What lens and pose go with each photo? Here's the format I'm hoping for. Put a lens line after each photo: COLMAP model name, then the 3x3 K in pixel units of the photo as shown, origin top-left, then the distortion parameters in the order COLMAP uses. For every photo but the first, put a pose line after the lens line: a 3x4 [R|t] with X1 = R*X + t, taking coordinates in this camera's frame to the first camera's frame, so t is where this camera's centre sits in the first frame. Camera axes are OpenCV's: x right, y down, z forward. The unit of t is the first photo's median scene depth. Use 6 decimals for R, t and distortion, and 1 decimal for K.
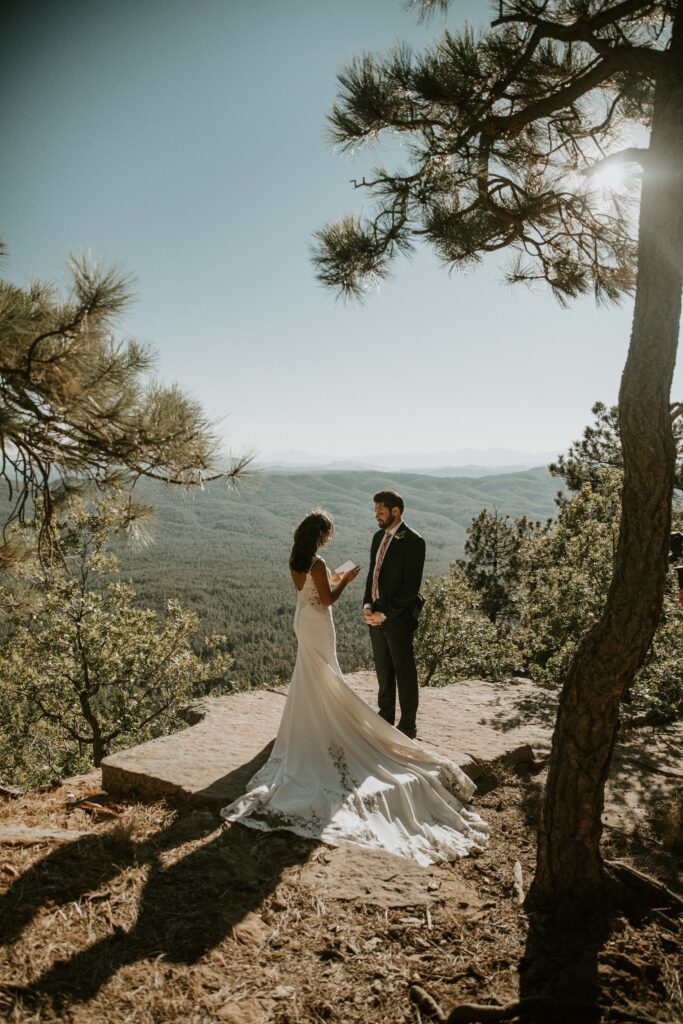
lens RADIAL K [[699.8, 0, 341.5], [0, 699.8, 512.0], [0, 0, 1]] dist [-0.105839, 0.084878]
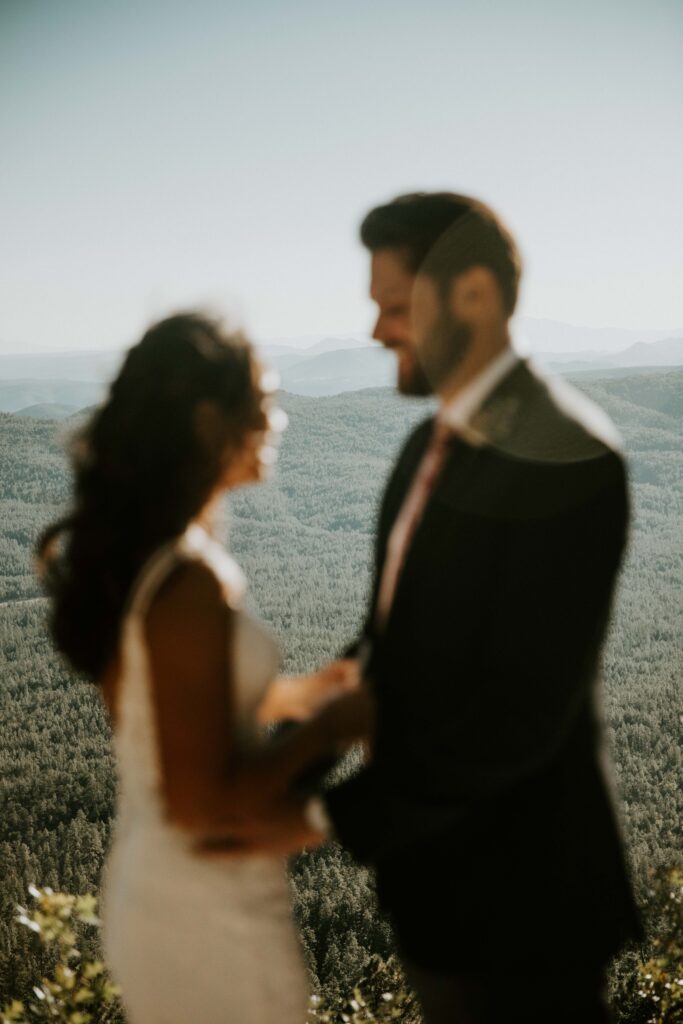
lens RADIAL K [[1804.7, 0, 341.5], [0, 1804.7, 512.0], [0, 0, 1]] dist [0.205531, -0.000687]
pose [[0.984503, -0.025149, -0.173554, 0.122235], [0.028091, 0.999500, 0.014516, 0.047164], [0.173102, -0.019167, 0.984717, 0.528076]]
